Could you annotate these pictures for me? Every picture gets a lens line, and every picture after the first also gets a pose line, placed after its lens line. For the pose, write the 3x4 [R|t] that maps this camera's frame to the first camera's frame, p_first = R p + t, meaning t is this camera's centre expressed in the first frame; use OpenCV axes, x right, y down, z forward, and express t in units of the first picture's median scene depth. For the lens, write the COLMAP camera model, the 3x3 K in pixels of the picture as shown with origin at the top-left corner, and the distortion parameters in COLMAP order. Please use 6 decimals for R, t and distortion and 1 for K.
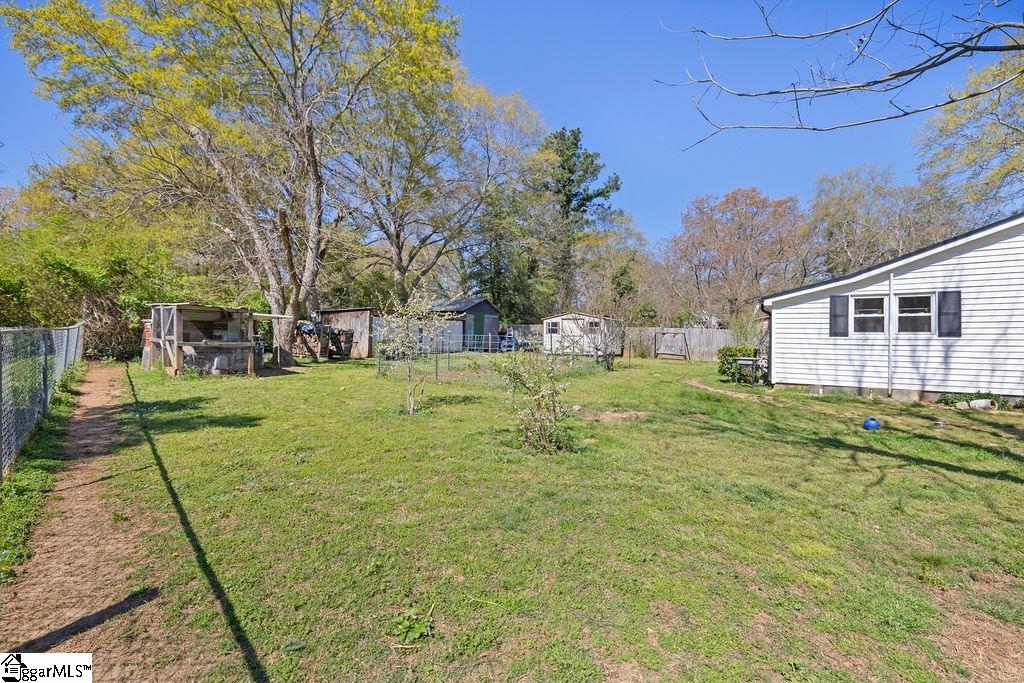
lens RADIAL K [[443.5, 0, 510.2], [0, 443.5, 340.9], [0, 0, 1]] dist [-0.000036, 0.000274]
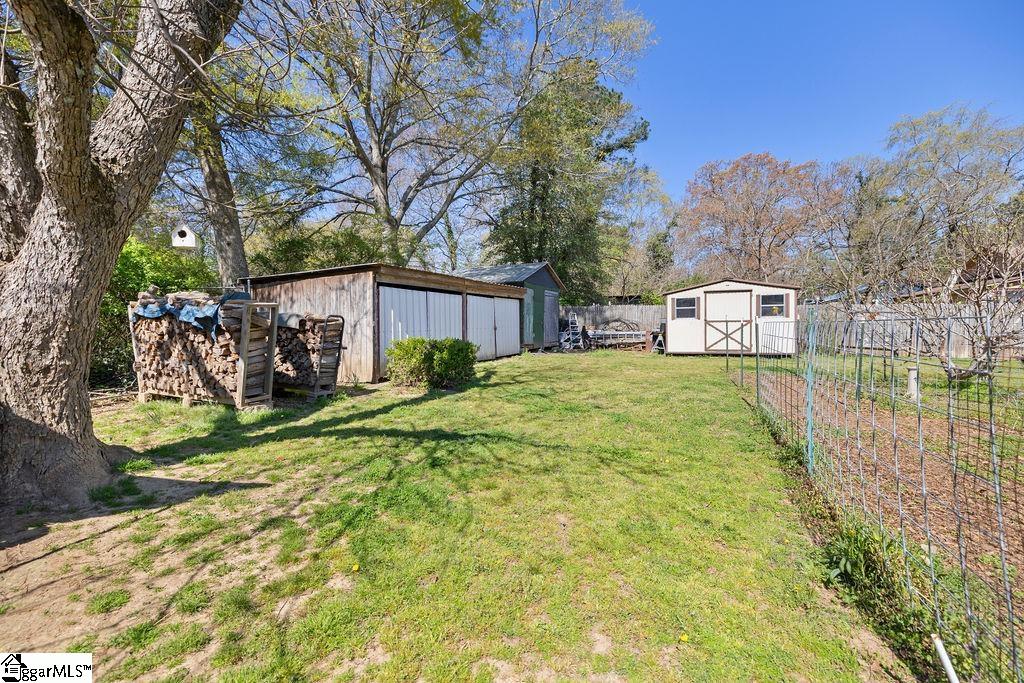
lens RADIAL K [[443.5, 0, 516.0], [0, 443.5, 337.6], [0, 0, 1]] dist [-0.000036, 0.000274]
pose [[0.993254, -0.029055, 0.112263, -0.237792], [0.027023, 0.999443, 0.019578, -0.010536], [-0.112770, -0.016412, 0.993486, 0.582952]]
